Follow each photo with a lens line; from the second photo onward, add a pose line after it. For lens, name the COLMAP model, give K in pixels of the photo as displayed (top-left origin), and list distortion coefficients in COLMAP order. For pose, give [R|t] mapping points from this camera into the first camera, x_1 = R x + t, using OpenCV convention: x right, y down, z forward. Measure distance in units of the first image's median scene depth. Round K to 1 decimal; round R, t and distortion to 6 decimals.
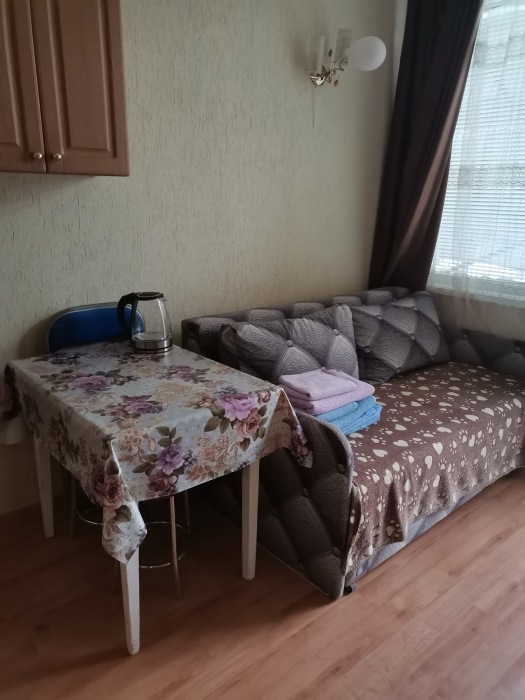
lens RADIAL K [[526.7, 0, 261.7], [0, 526.7, 349.3], [0, 0, 1]] dist [0.027222, 0.000373]
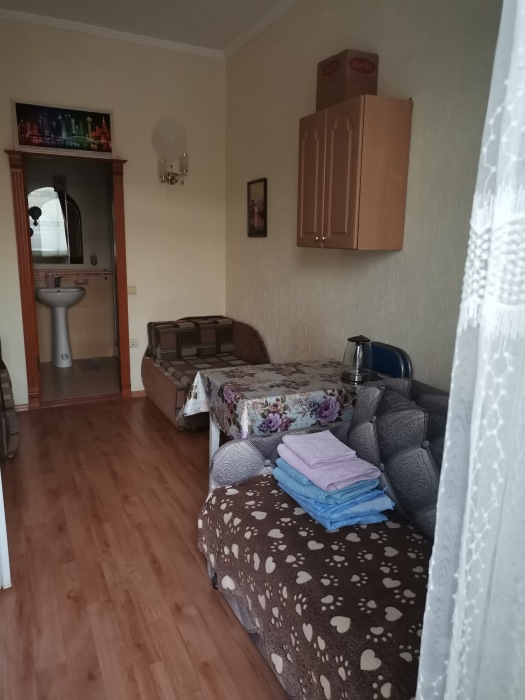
lens RADIAL K [[526.7, 0, 259.2], [0, 526.7, 346.9], [0, 0, 1]] dist [0.027222, 0.000373]
pose [[-0.248503, 0.180362, -0.951691, 1.247680], [-0.298380, 0.920480, 0.252359, -0.392591], [0.921529, 0.346677, -0.174925, 1.179348]]
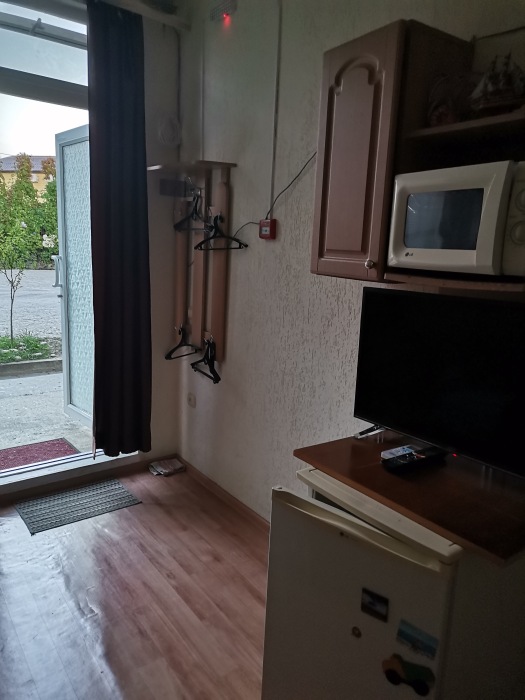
lens RADIAL K [[526.7, 0, 262.5], [0, 526.7, 349.7], [0, 0, 1]] dist [0.027222, 0.000373]
pose [[0.072105, -0.208373, 0.975388, -0.399592], [0.248206, 0.950917, 0.184797, -0.162374], [-0.966020, 0.228773, 0.120285, 0.363254]]
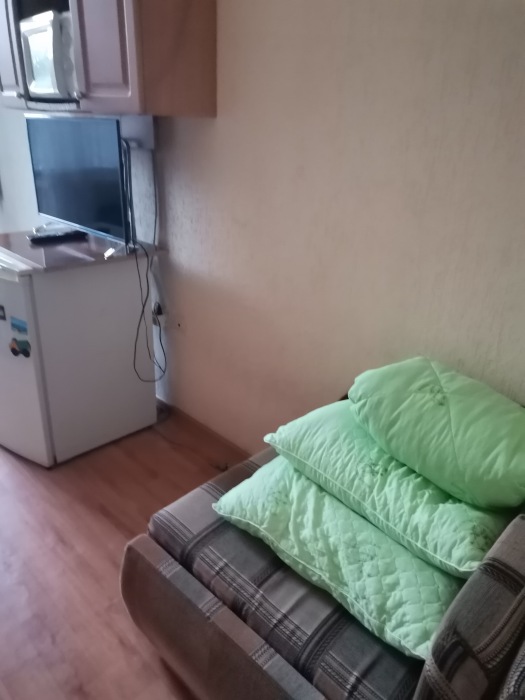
lens RADIAL K [[526.7, 0, 267.5], [0, 526.7, 348.8], [0, 0, 1]] dist [0.027222, 0.000373]
pose [[-0.081920, -0.421055, 0.903328, -0.885101], [0.243985, 0.870322, 0.427797, 0.031643], [-0.966313, 0.255443, 0.031434, -0.177407]]
